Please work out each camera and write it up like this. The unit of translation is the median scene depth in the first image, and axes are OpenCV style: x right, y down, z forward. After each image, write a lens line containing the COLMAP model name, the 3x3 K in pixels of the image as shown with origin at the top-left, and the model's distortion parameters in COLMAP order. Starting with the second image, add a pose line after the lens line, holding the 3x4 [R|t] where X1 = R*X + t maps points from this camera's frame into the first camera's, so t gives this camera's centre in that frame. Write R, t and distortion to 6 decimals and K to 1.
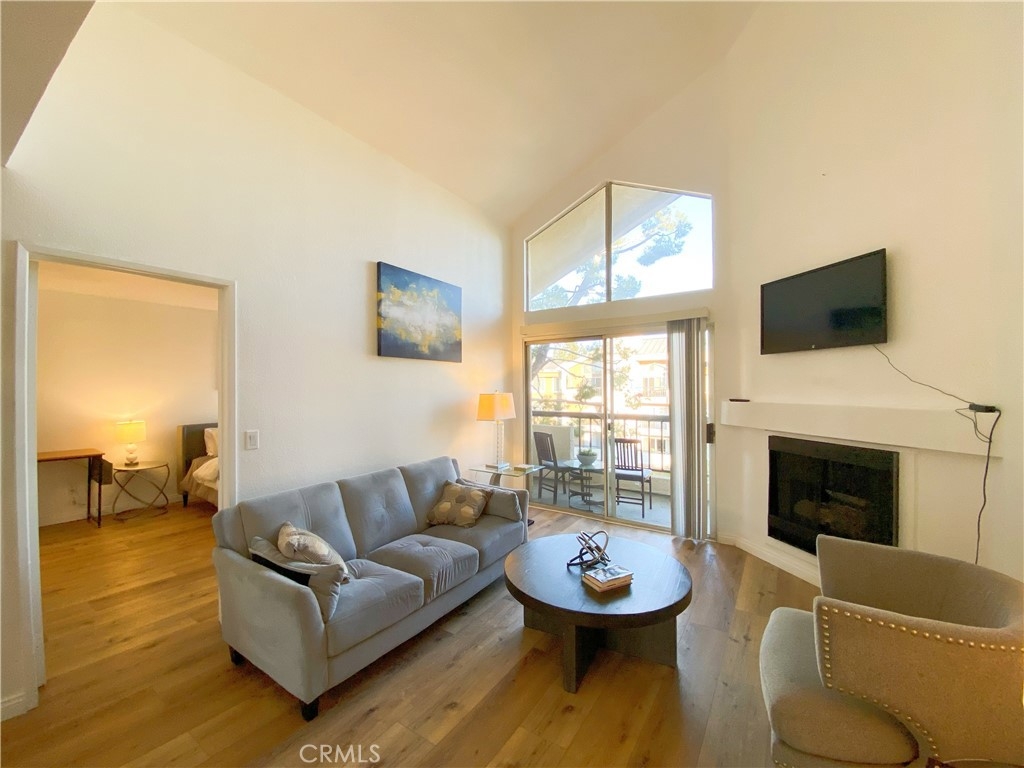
lens RADIAL K [[414.6, 0, 510.0], [0, 414.6, 383.5], [0, 0, 1]] dist [0.029099, -0.027159]
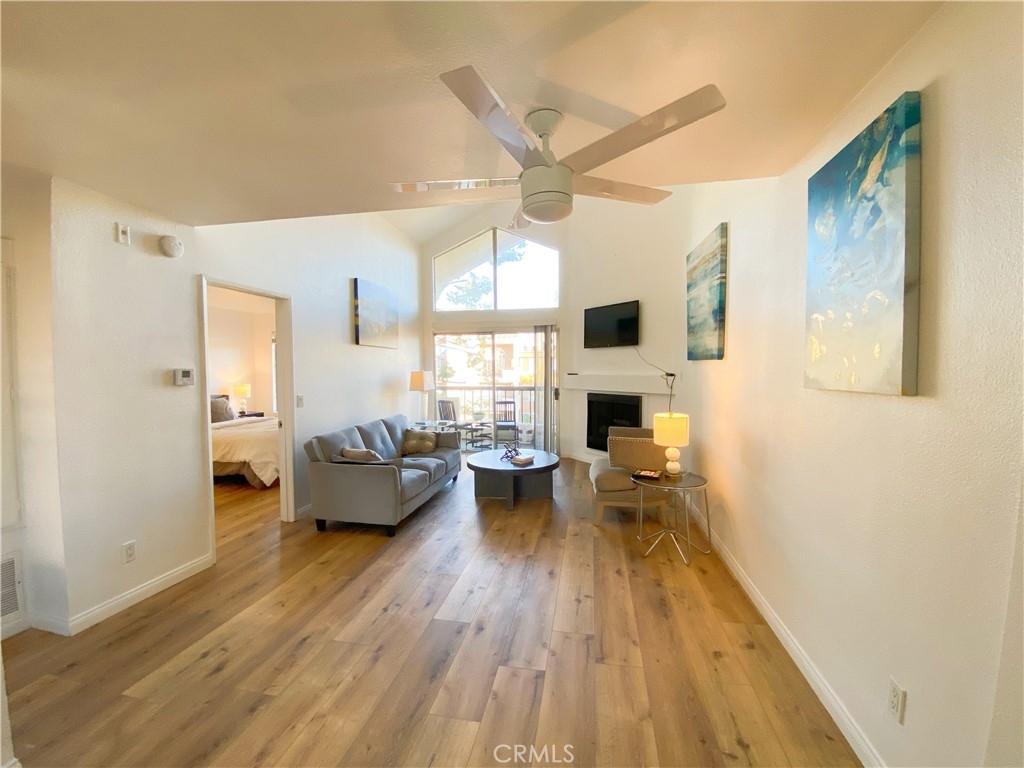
lens RADIAL K [[414.6, 0, 510.0], [0, 414.6, 383.5], [0, 0, 1]] dist [0.029099, -0.027159]
pose [[0.923922, -0.016660, 0.382219, -0.332078], [-0.001103, 0.998931, 0.046206, 0.000314], [-0.382580, -0.043112, 0.922916, -0.461709]]
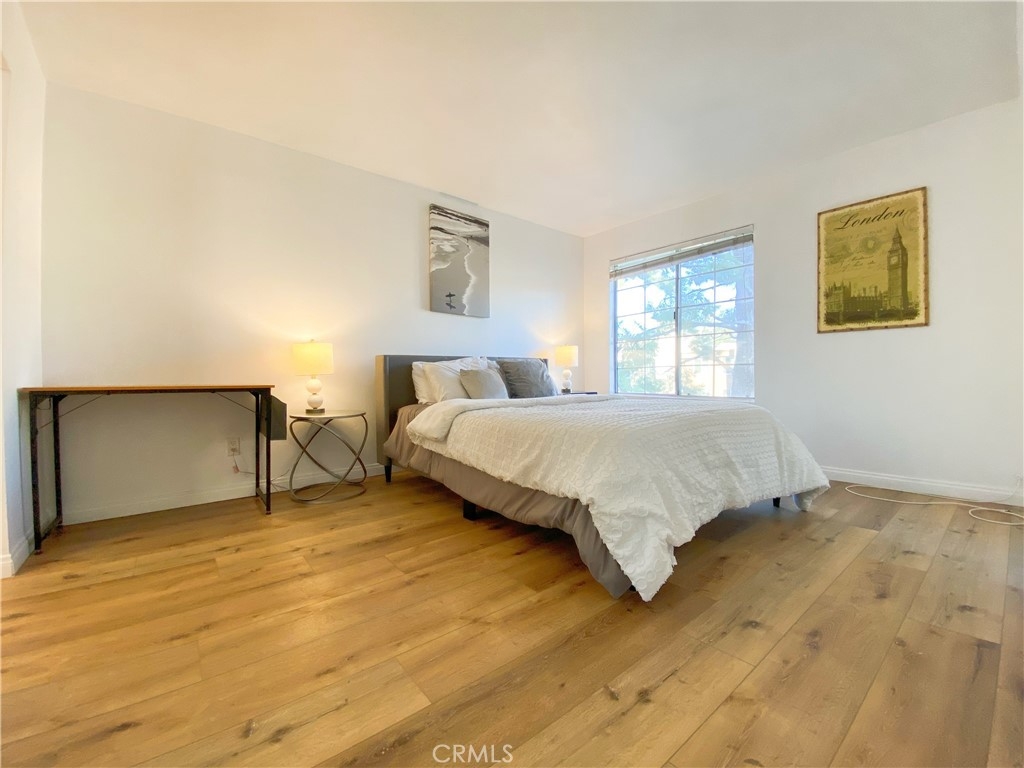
lens RADIAL K [[414.6, 0, 510.0], [0, 414.6, 383.5], [0, 0, 1]] dist [0.029099, -0.027159]
pose [[0.953369, -0.008397, -0.301691, -0.532258], [0.014664, 0.999721, 0.018517, 0.173160], [0.301451, -0.022077, 0.953226, 0.594519]]
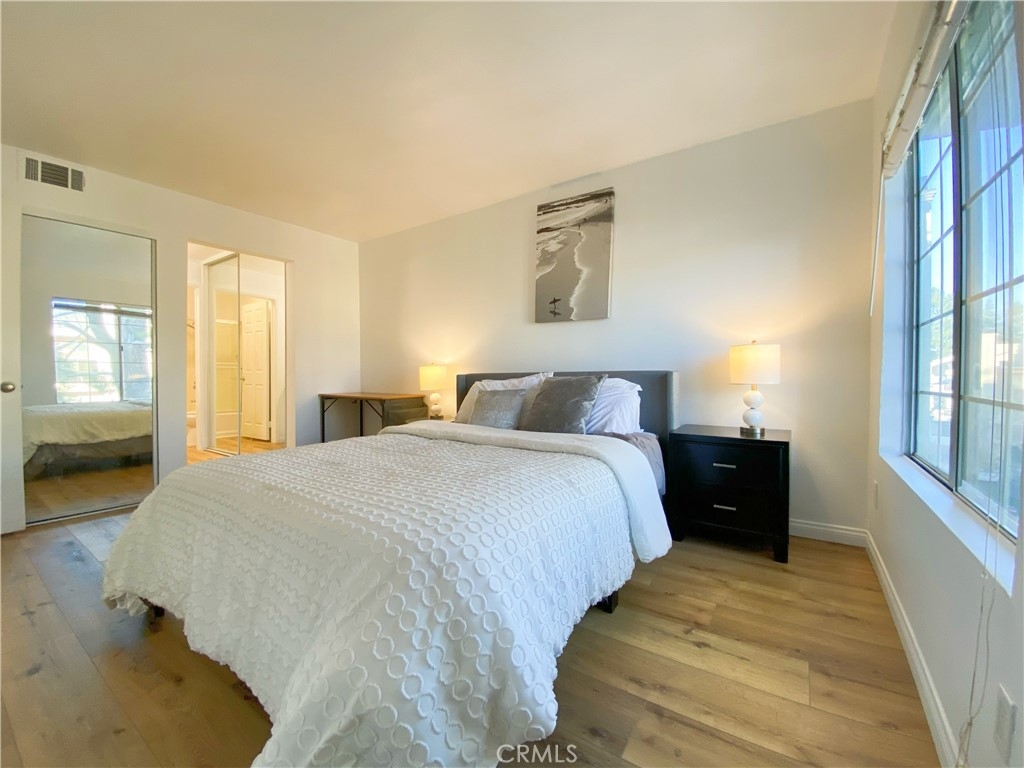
lens RADIAL K [[414.6, 0, 510.0], [0, 414.6, 383.5], [0, 0, 1]] dist [0.029099, -0.027159]
pose [[-0.016430, 0.015100, -0.999751, -0.117811], [0.005192, 0.999874, 0.015016, 0.137550], [0.999852, -0.004944, -0.016506, 1.392646]]
